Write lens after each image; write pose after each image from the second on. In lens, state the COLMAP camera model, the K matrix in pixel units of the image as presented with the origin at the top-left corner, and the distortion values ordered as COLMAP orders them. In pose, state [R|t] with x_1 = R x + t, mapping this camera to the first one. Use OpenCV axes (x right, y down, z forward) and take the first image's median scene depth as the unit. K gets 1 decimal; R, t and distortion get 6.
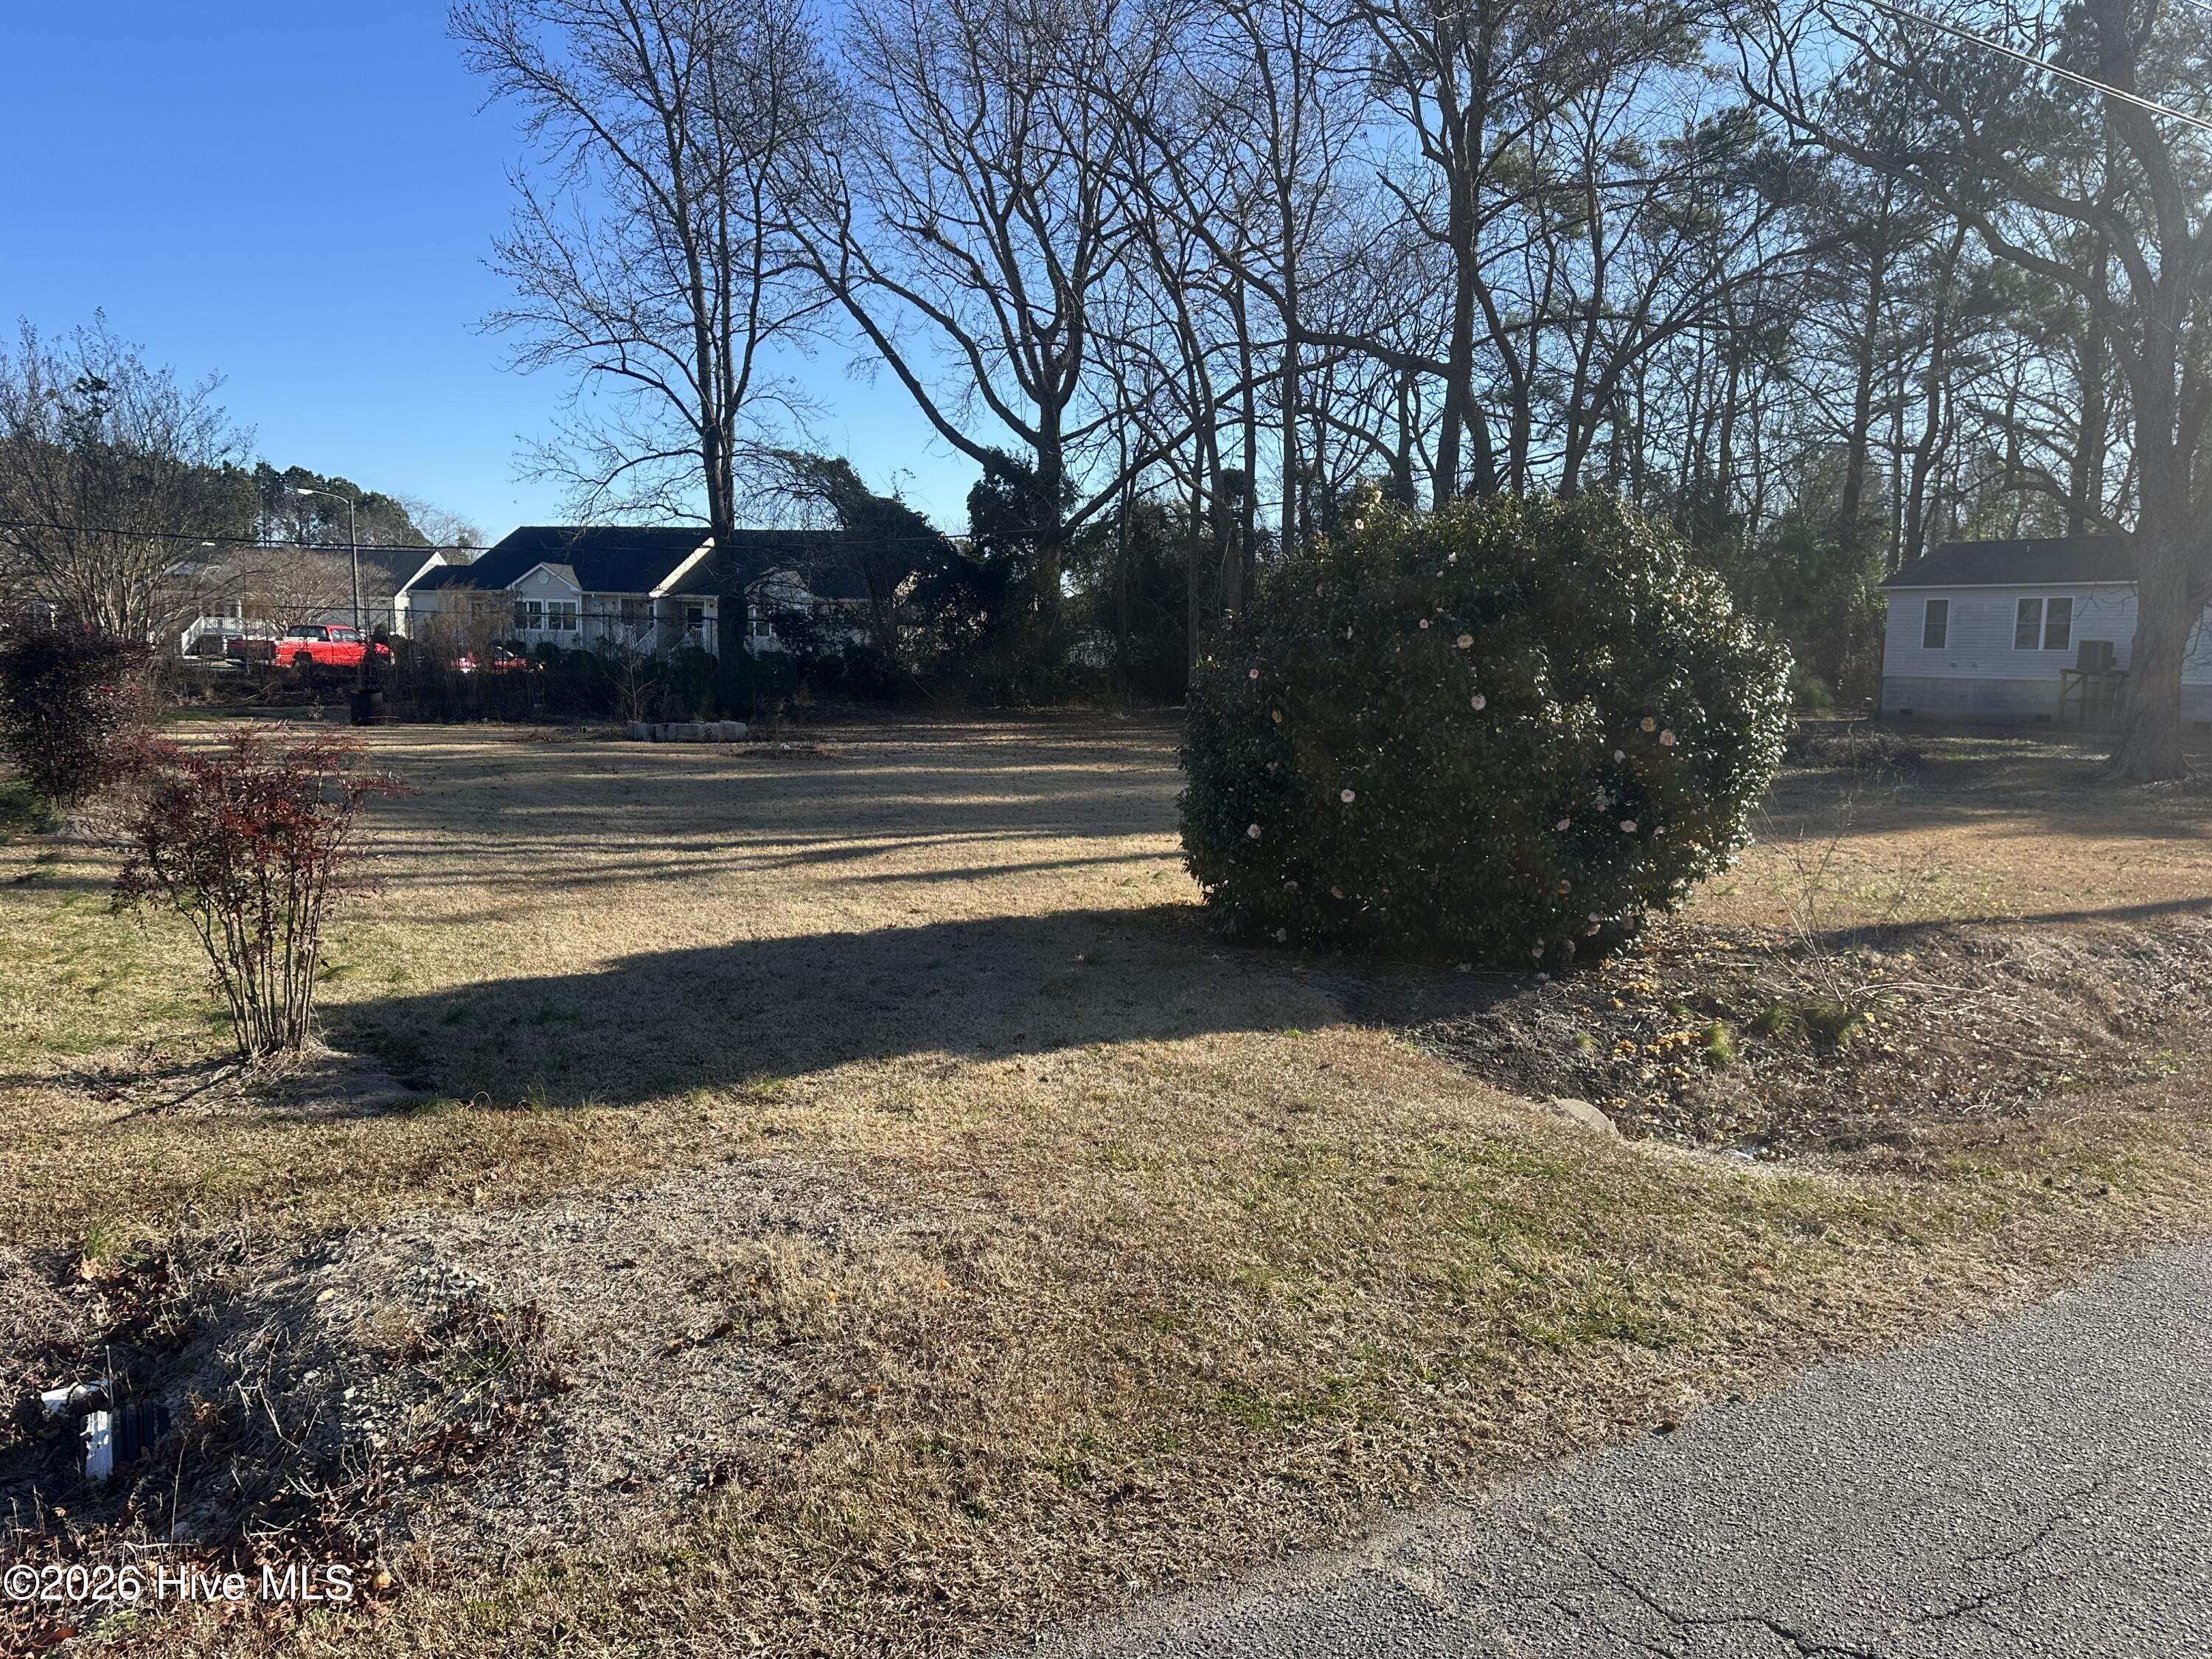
lens RADIAL K [[1613.6, 0, 1106.0], [0, 1613.6, 829.5], [0, 0, 1]] dist [0.095897, -0.120671]
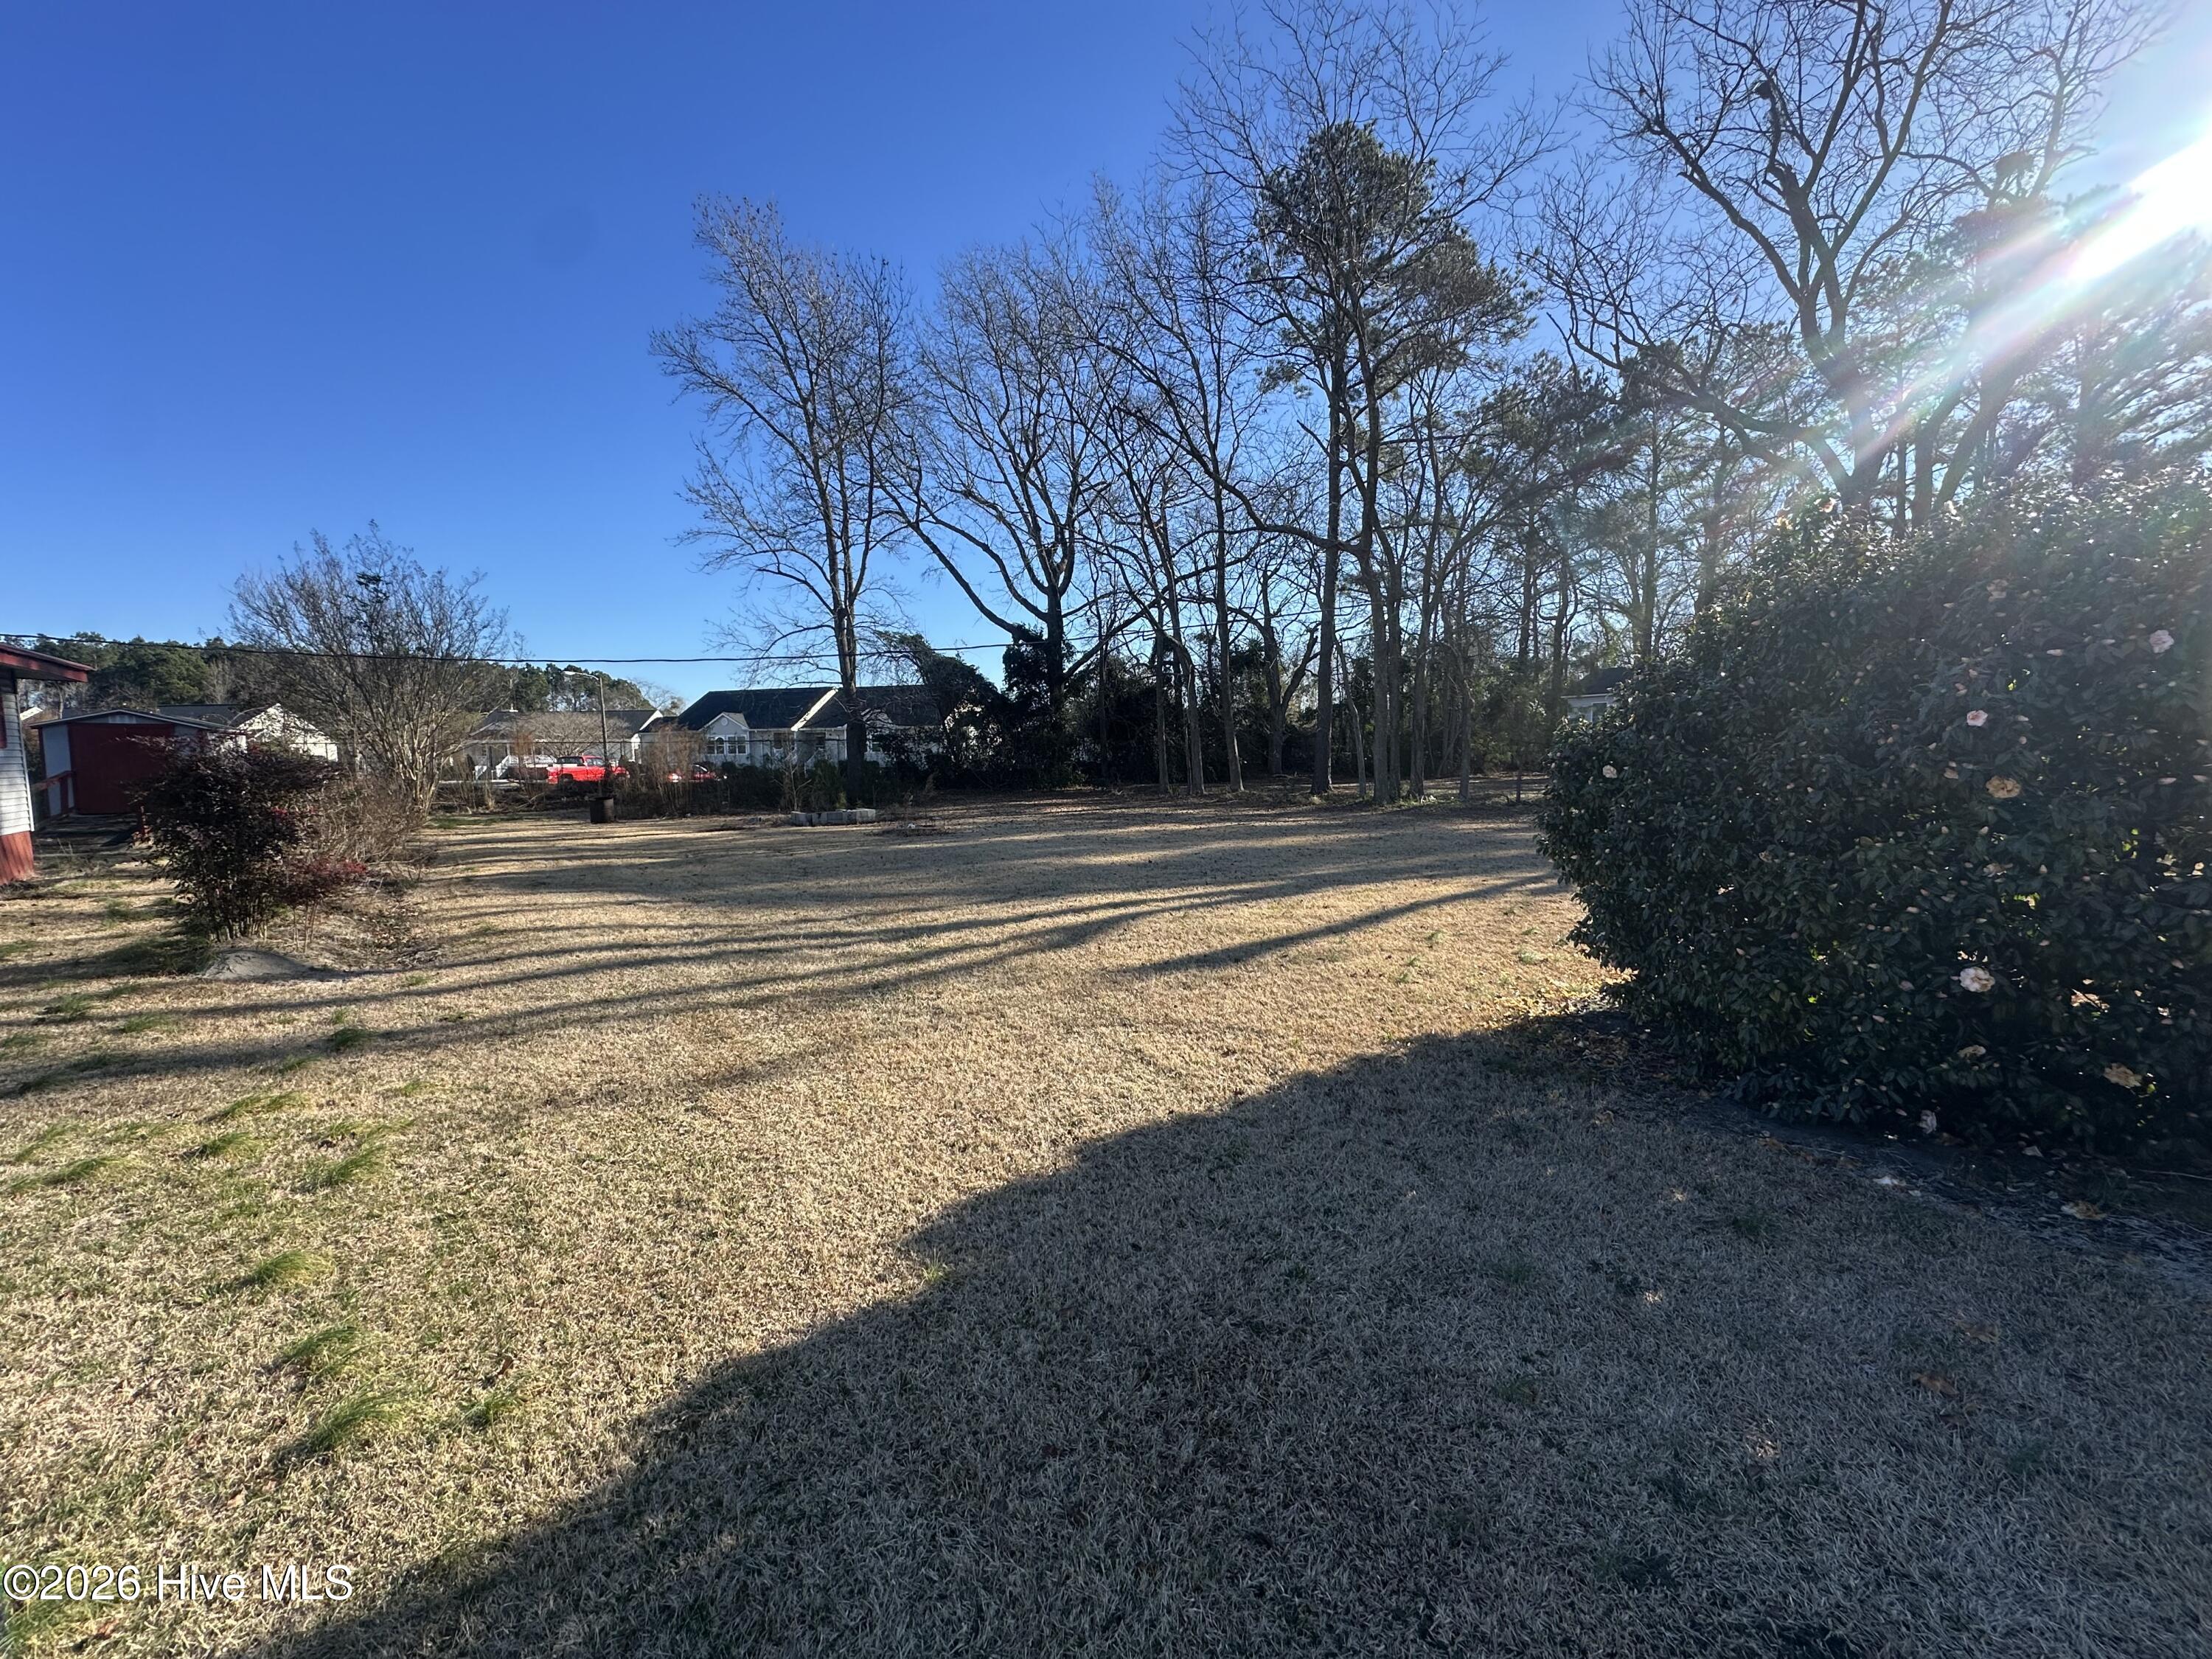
lens RADIAL K [[886.6, 0, 1114.7], [0, 886.6, 822.3], [0, 0, 1]] dist [0.000688, -0.000054]
pose [[0.995537, -0.046771, 0.081962, -0.055742], [0.049373, 0.998329, -0.030014, -0.014574], [-0.080421, 0.033927, 0.996183, 0.151046]]
